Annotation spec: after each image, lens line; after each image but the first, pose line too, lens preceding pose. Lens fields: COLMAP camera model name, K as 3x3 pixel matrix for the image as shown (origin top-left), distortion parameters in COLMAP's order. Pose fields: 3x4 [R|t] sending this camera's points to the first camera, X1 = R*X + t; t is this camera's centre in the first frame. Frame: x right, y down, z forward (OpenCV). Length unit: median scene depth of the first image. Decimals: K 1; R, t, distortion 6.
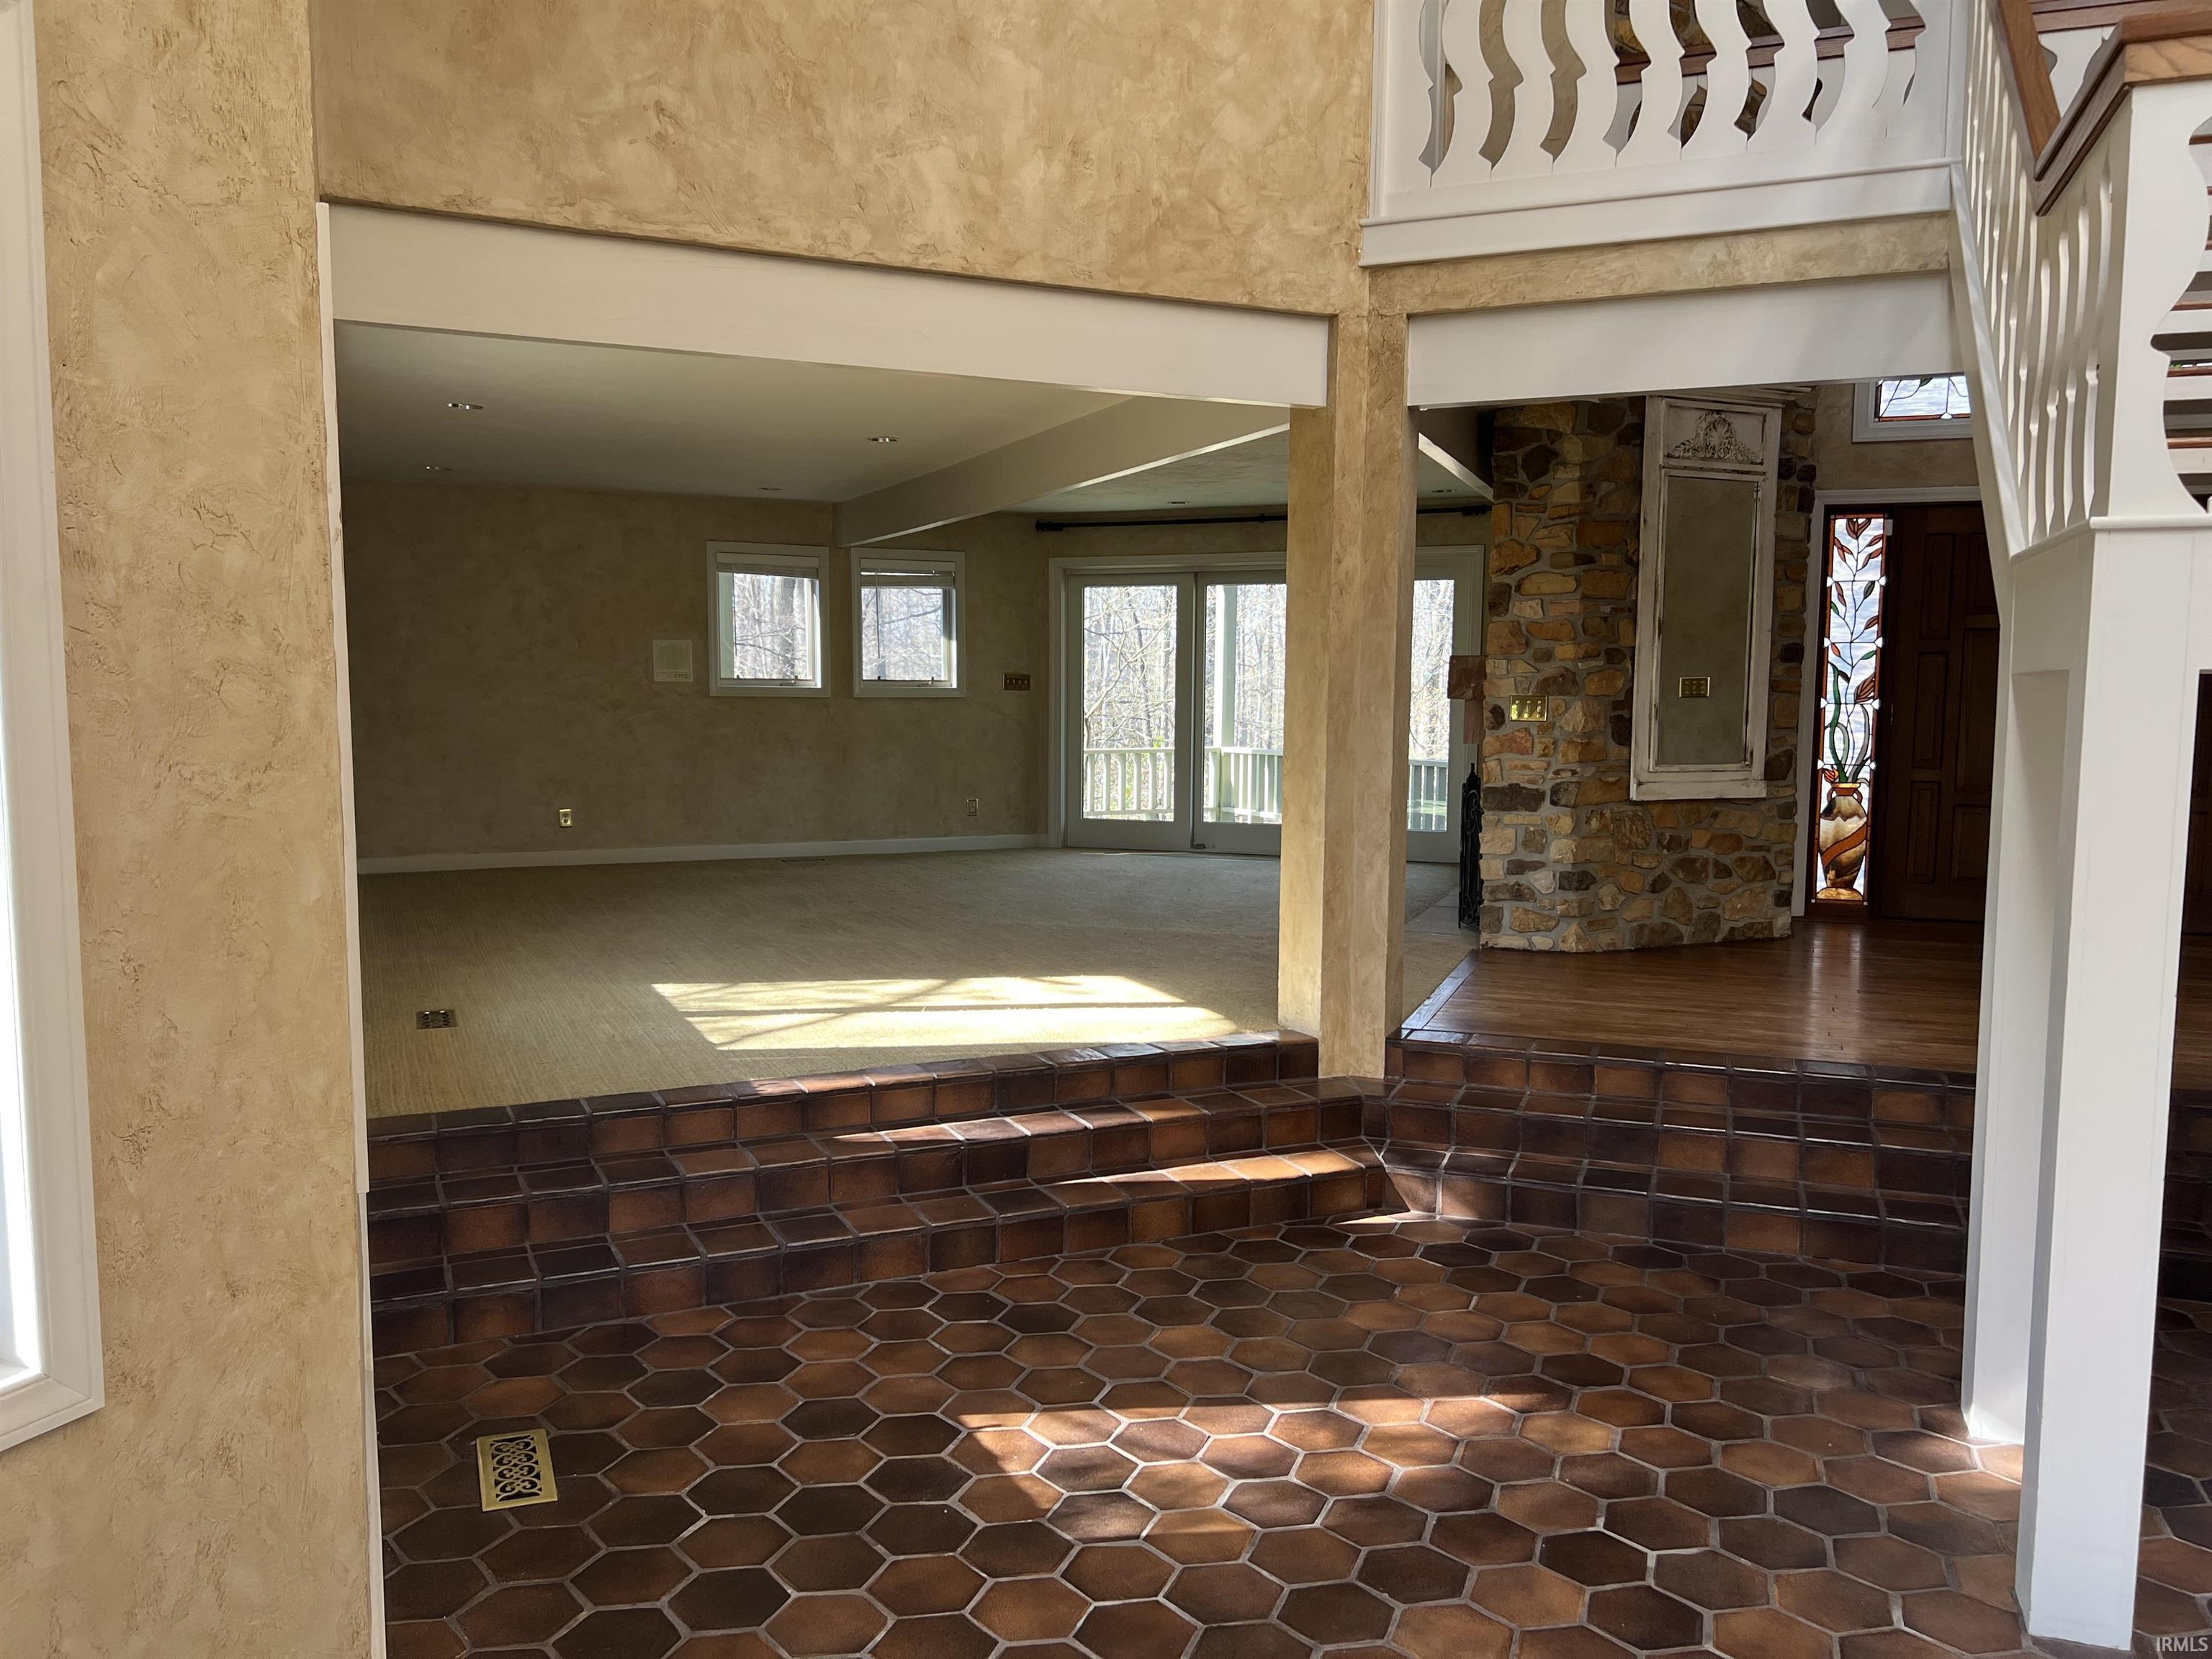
lens RADIAL K [[1662.8, 0, 1102.7], [0, 1662.8, 828.1], [0, 0, 1]] dist [0.032423, -0.034149]
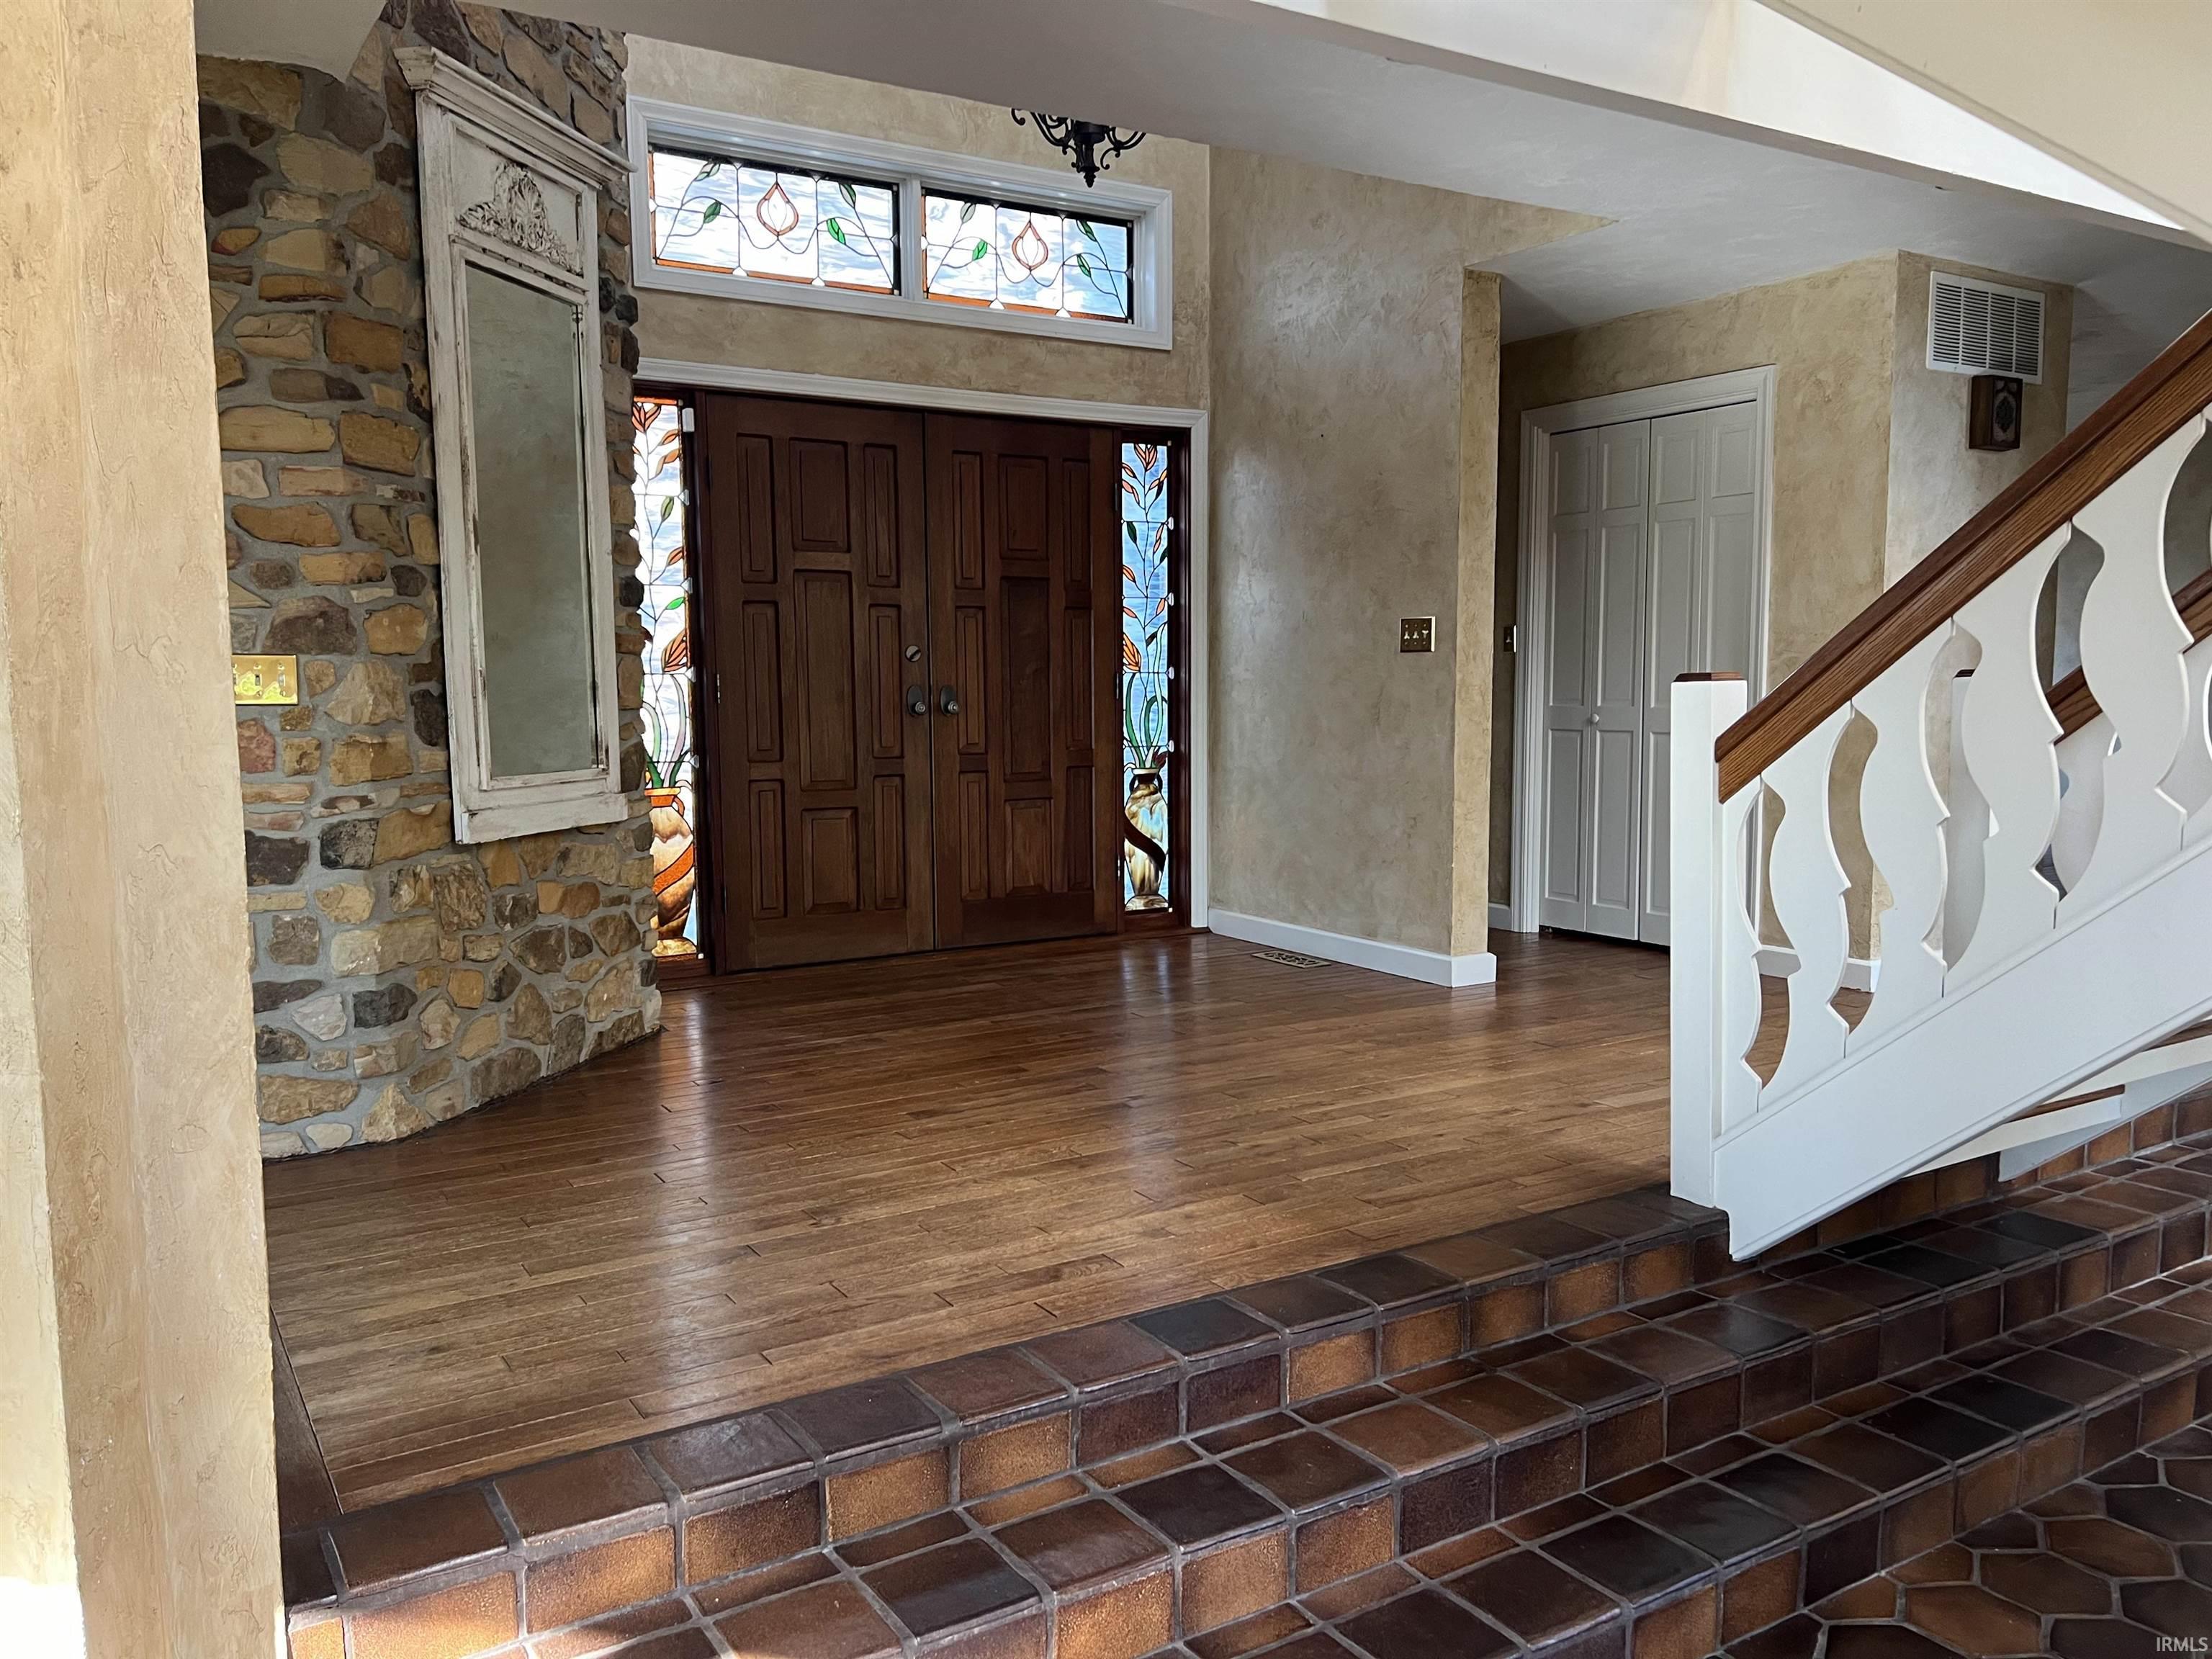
lens RADIAL K [[1662.8, 0, 1097.6], [0, 1662.8, 851.3], [0, 0, 1]] dist [0.032423, -0.034149]
pose [[0.609497, -0.093765, 0.787224, 0.009571], [0.082674, 0.995085, 0.054514, -0.026999], [-0.788466, 0.031857, 0.614253, 0.491565]]
